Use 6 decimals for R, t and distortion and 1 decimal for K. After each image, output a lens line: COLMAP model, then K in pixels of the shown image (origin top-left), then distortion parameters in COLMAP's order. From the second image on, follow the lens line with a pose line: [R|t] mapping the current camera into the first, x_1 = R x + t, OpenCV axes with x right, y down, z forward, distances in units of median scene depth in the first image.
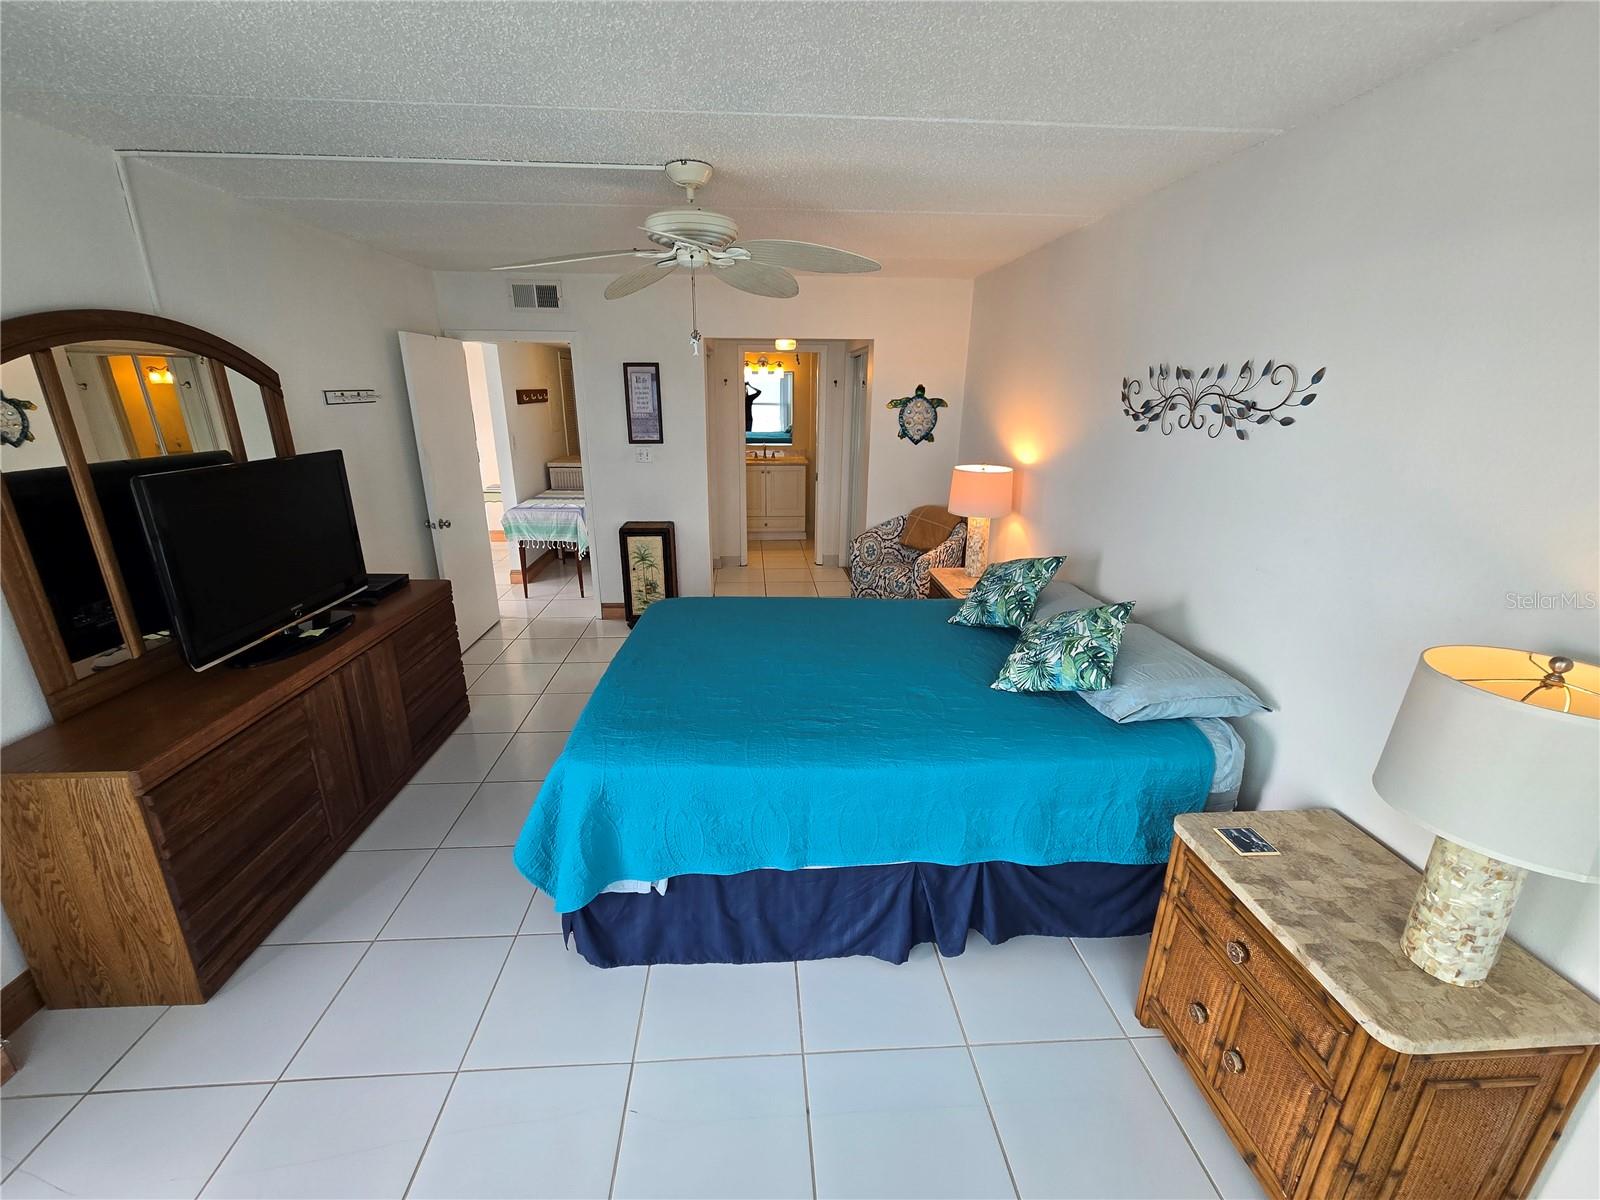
lens RADIAL K [[661.1, 0, 795.6], [0, 661.1, 600.9], [0, 0, 1]] dist [0.001278, -0.002093]
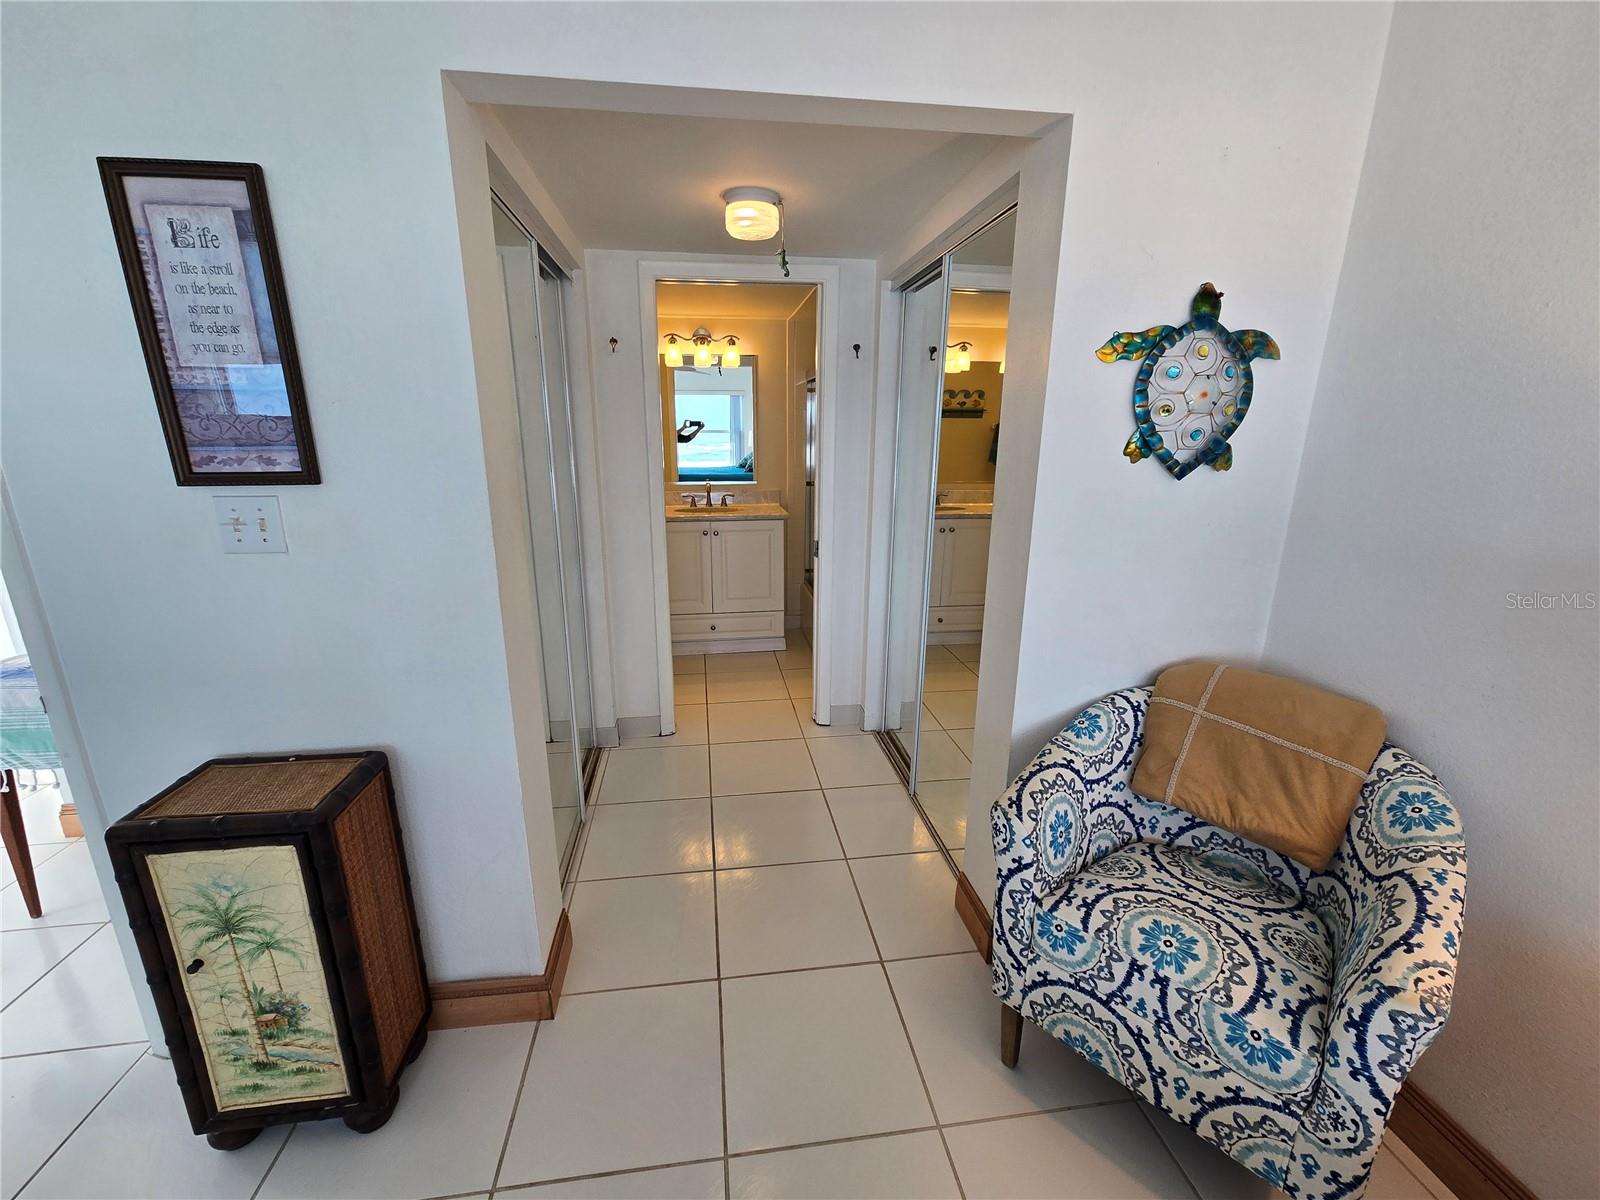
lens RADIAL K [[661.1, 0, 796.1], [0, 661.1, 606.9], [0, 0, 1]] dist [0.001278, -0.002093]
pose [[0.997147, -0.023631, 0.071684, -0.024759], [0.026878, 0.998640, -0.044677, -0.168688], [-0.070530, 0.046477, 0.996426, 0.711002]]
